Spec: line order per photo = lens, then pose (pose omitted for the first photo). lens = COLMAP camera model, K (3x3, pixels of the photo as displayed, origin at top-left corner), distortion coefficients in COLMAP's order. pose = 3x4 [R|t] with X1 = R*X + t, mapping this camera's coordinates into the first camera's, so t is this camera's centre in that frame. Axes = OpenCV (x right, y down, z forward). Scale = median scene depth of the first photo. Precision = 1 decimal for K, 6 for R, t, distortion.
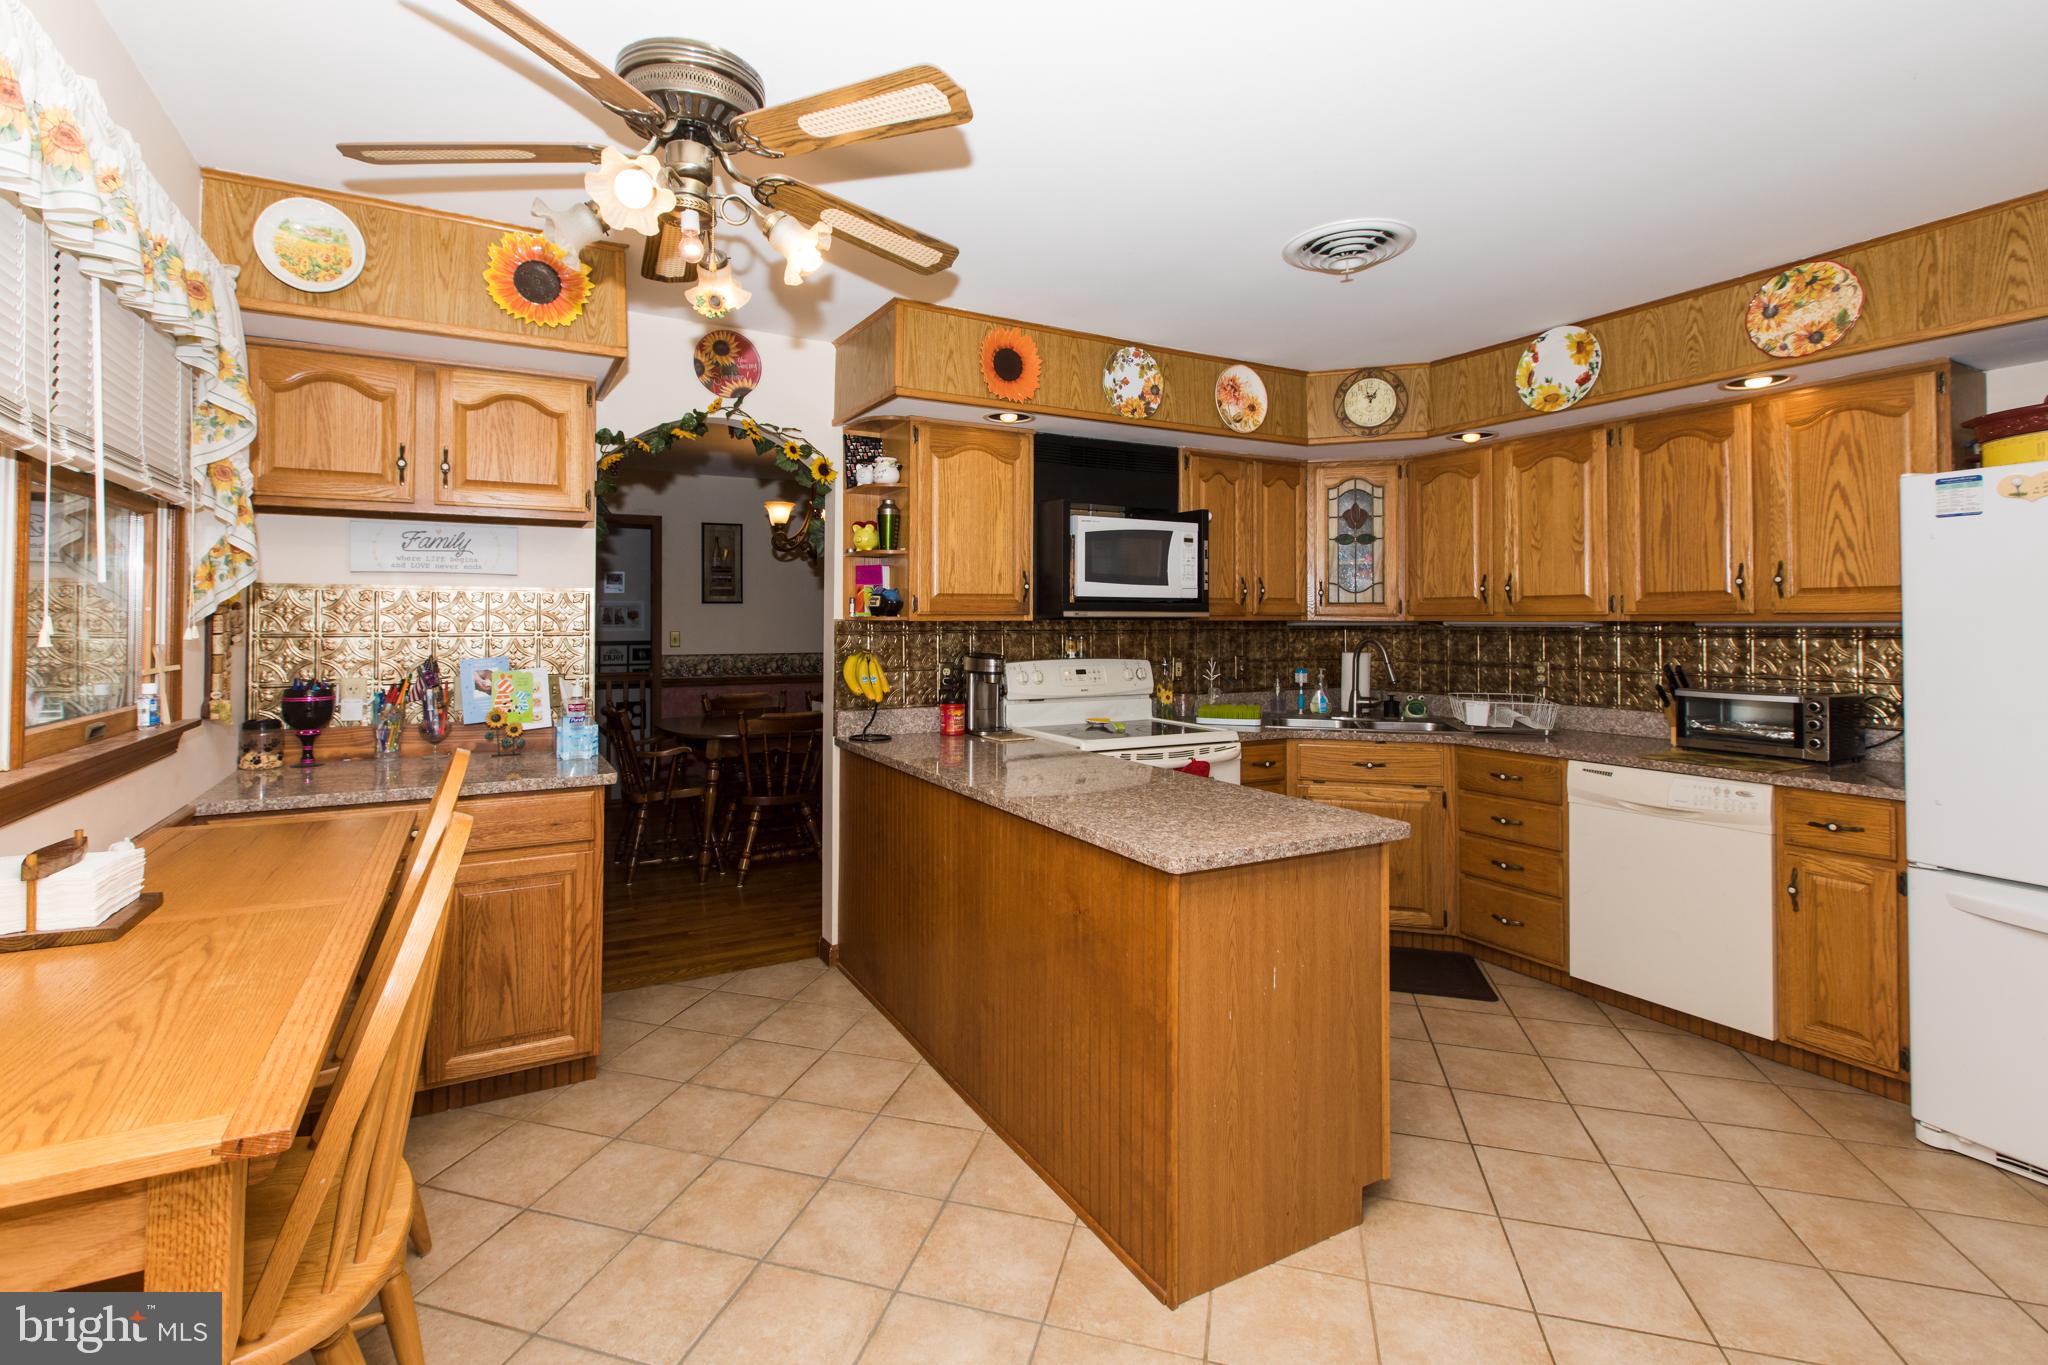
lens RADIAL K [[910.0, 0, 984.8], [0, 910.0, 604.3], [0, 0, 1]] dist [0.001175, -0.001466]
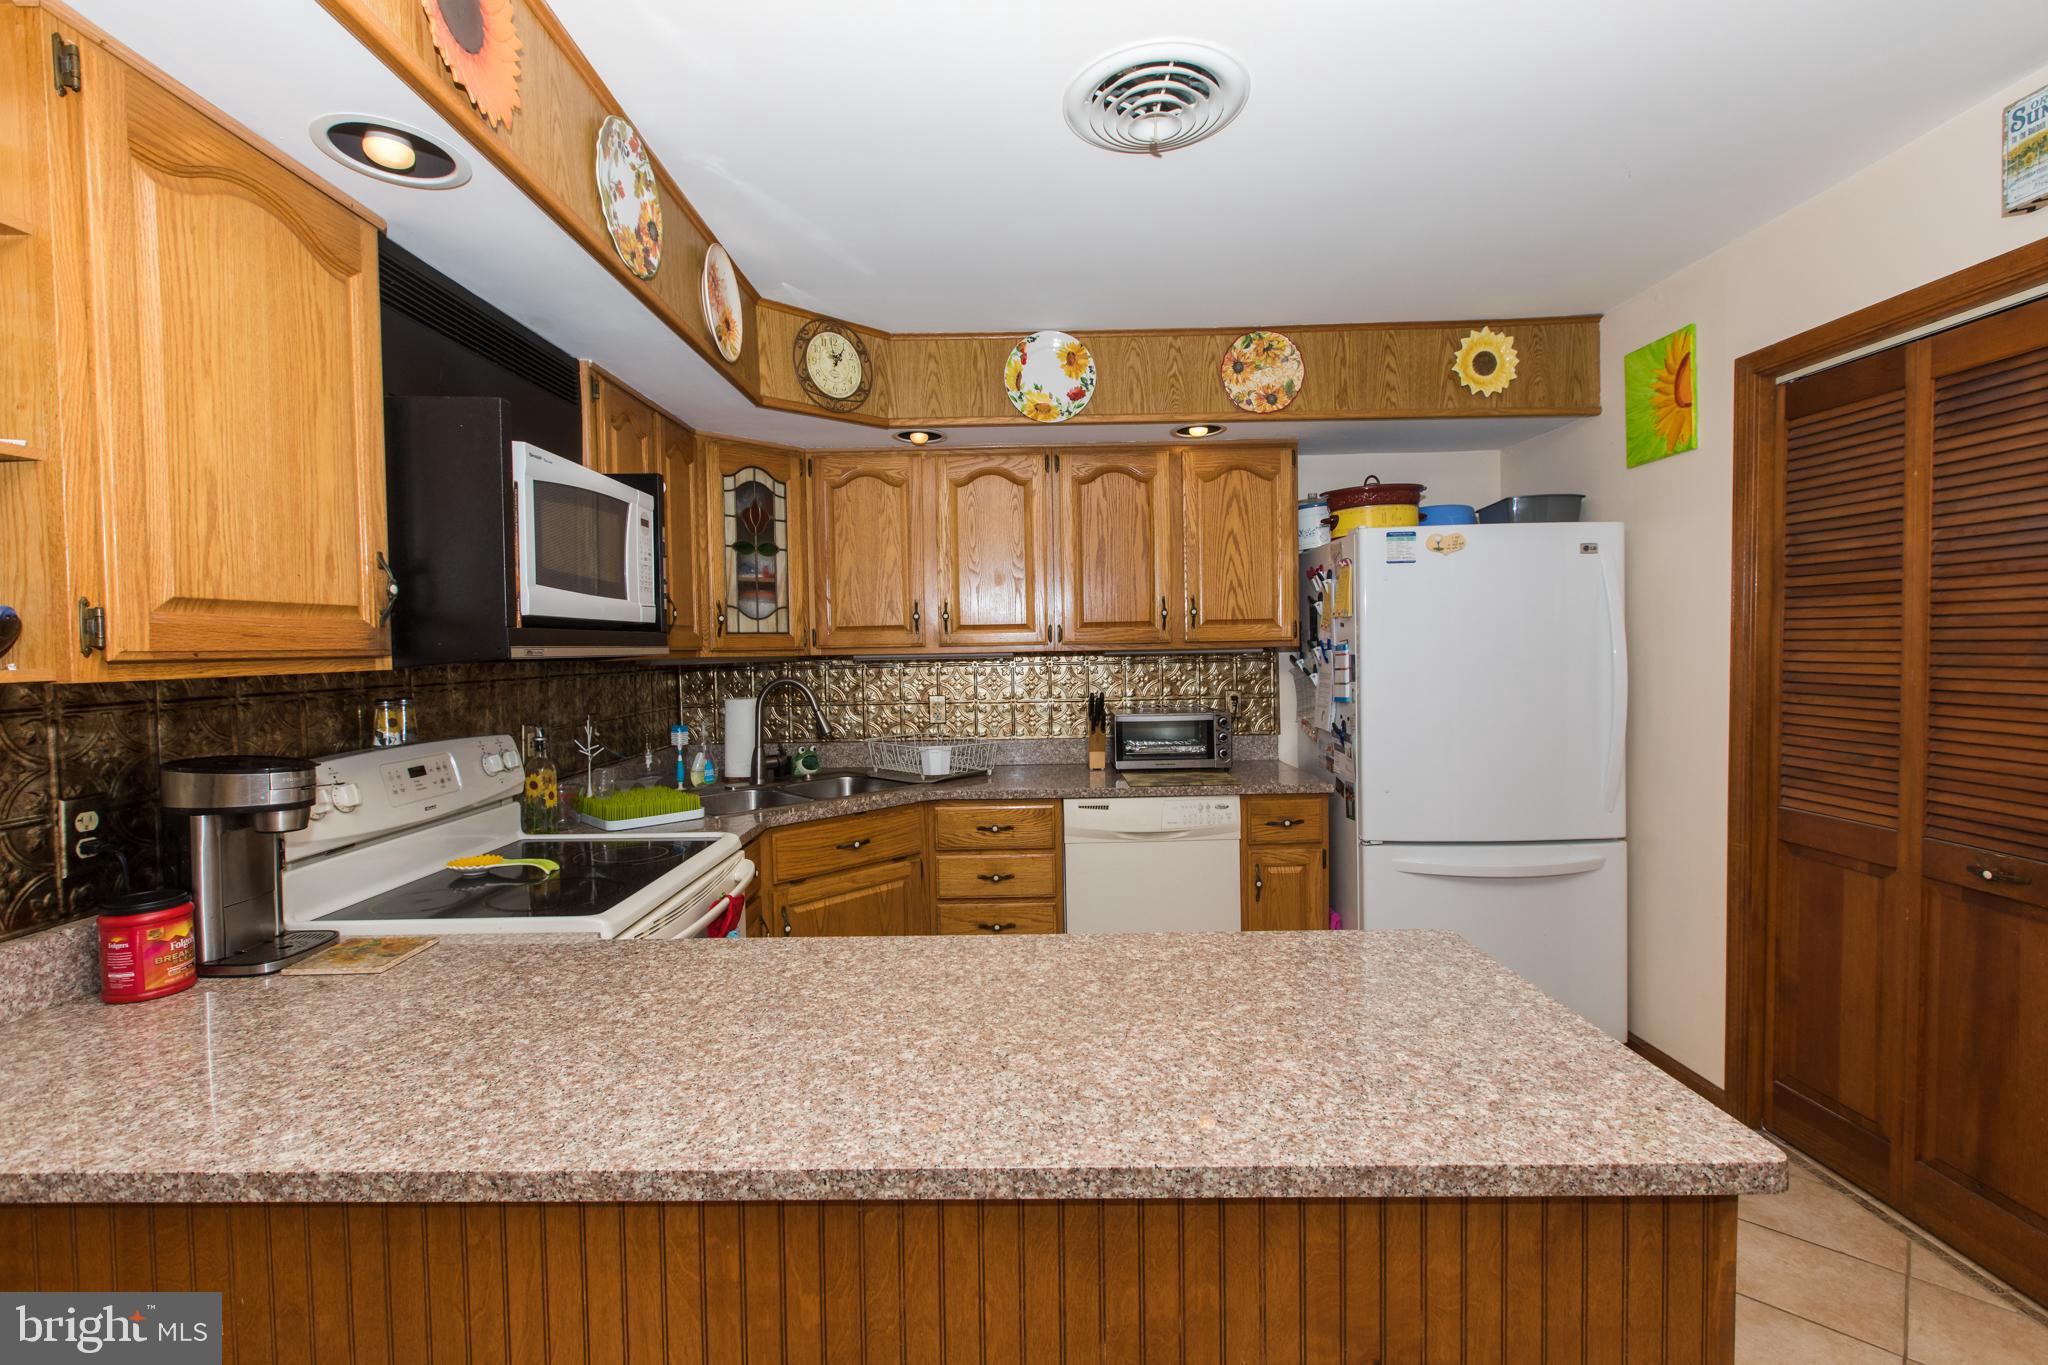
lens RADIAL K [[907.8, 0, 1005.9], [0, 907.8, 673.1], [0, 0, 1]] dist [0.000366, -0.000042]
pose [[0.476322, -0.035368, 0.878559, -0.197448], [0.001730, 0.999226, 0.039288, 0.003414], [-0.879269, -0.017193, 0.476015, 0.574845]]
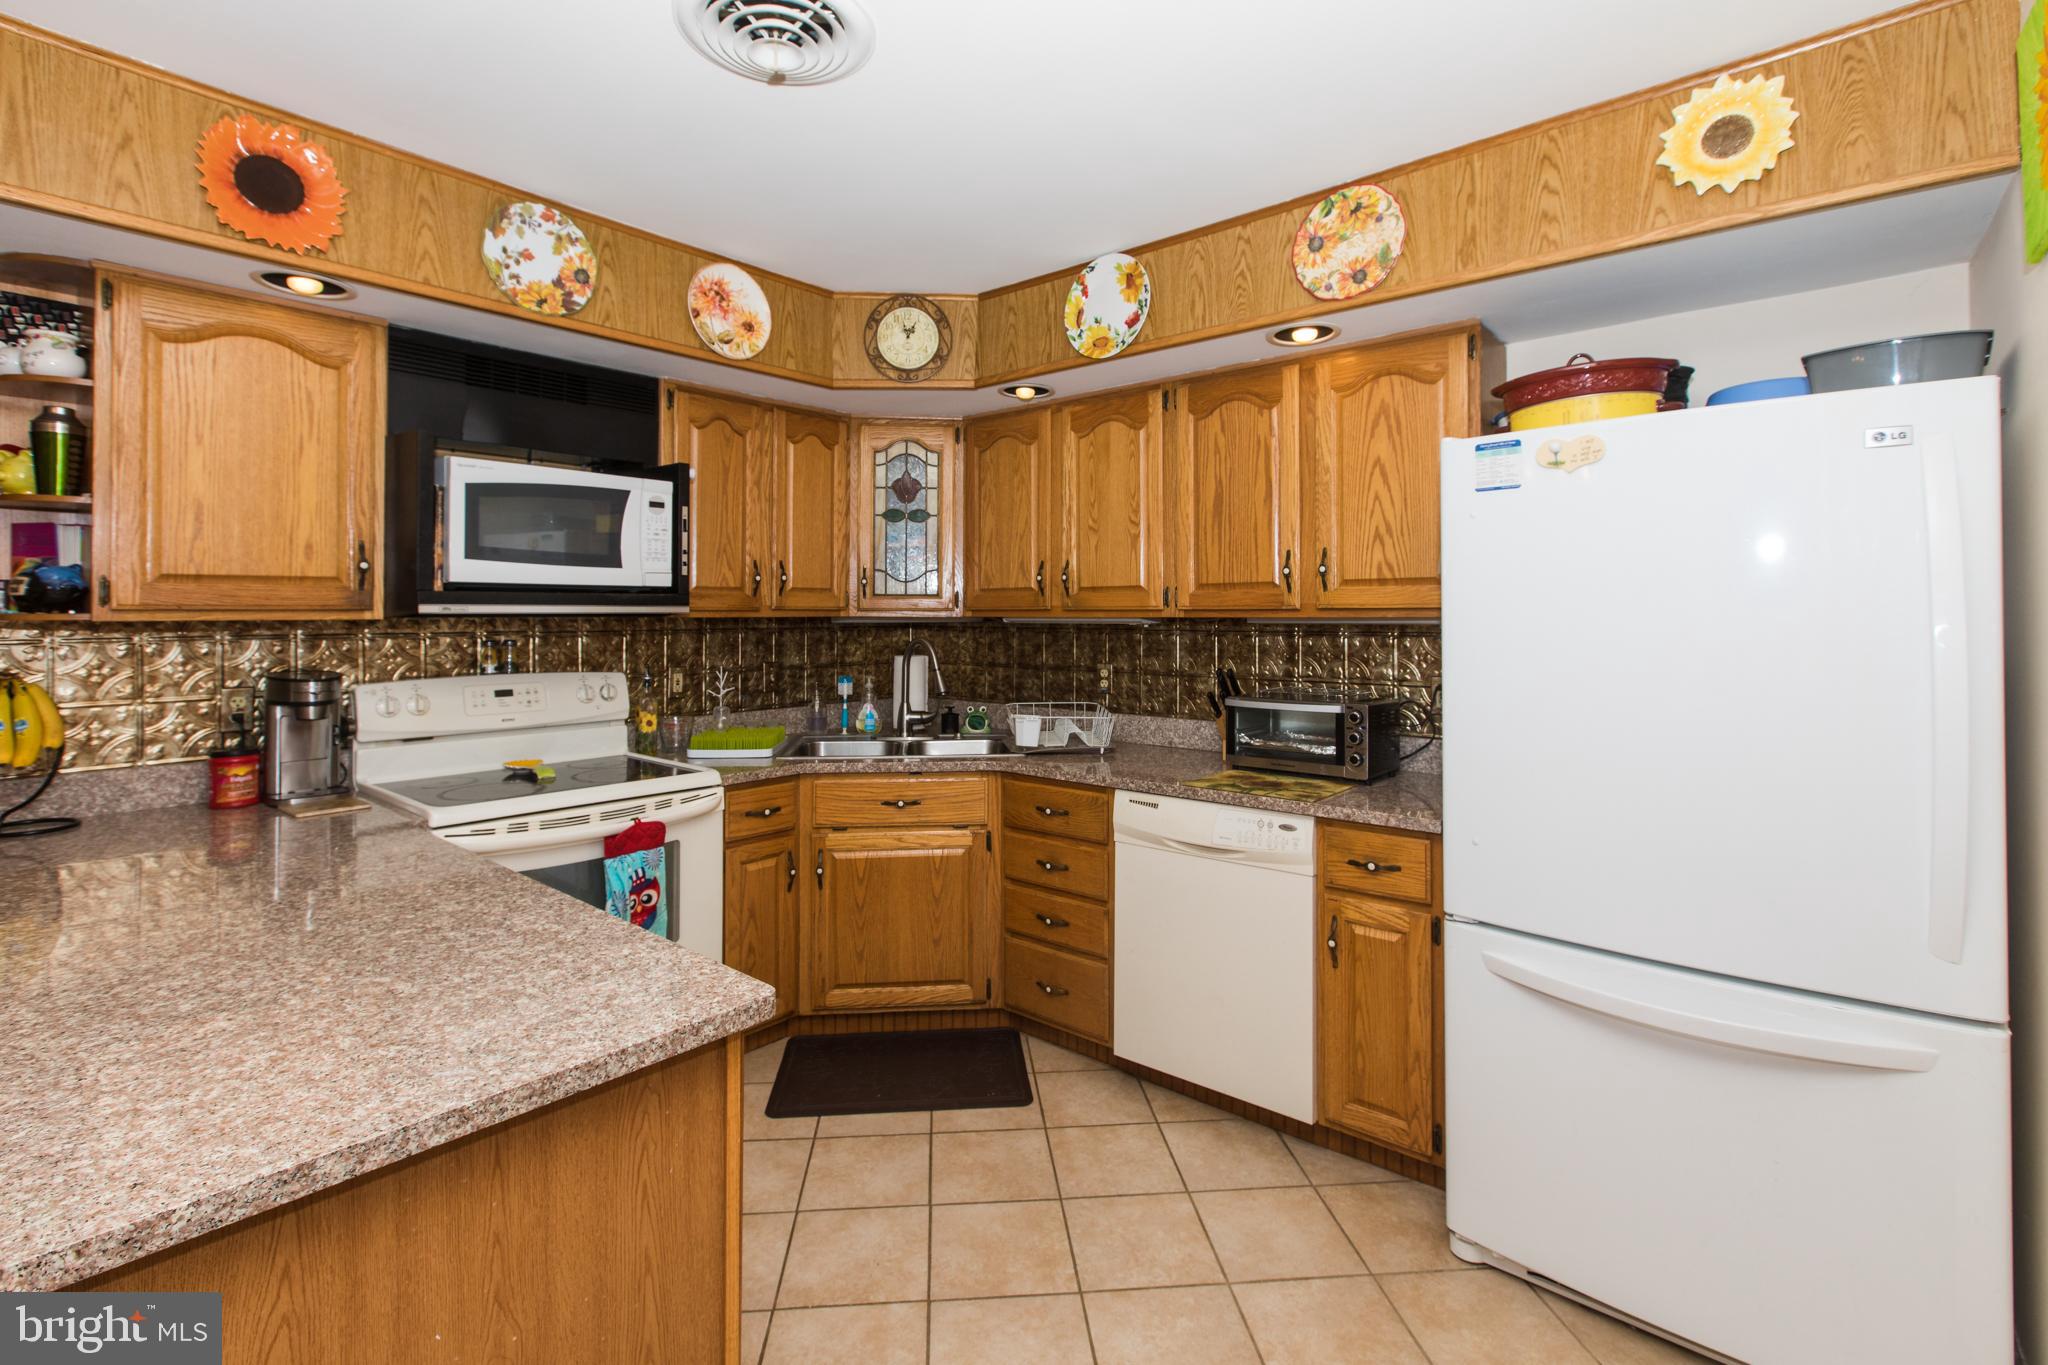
lens RADIAL K [[929.0, 0, 999.8], [0, 929.0, 604.4], [0, 0, 1]] dist [0.000654, -0.000320]
pose [[0.931438, 0.001710, 0.363895, 0.231385], [-0.004798, 0.999960, 0.007582, 0.000580], [-0.363868, -0.008808, 0.931409, 0.252733]]
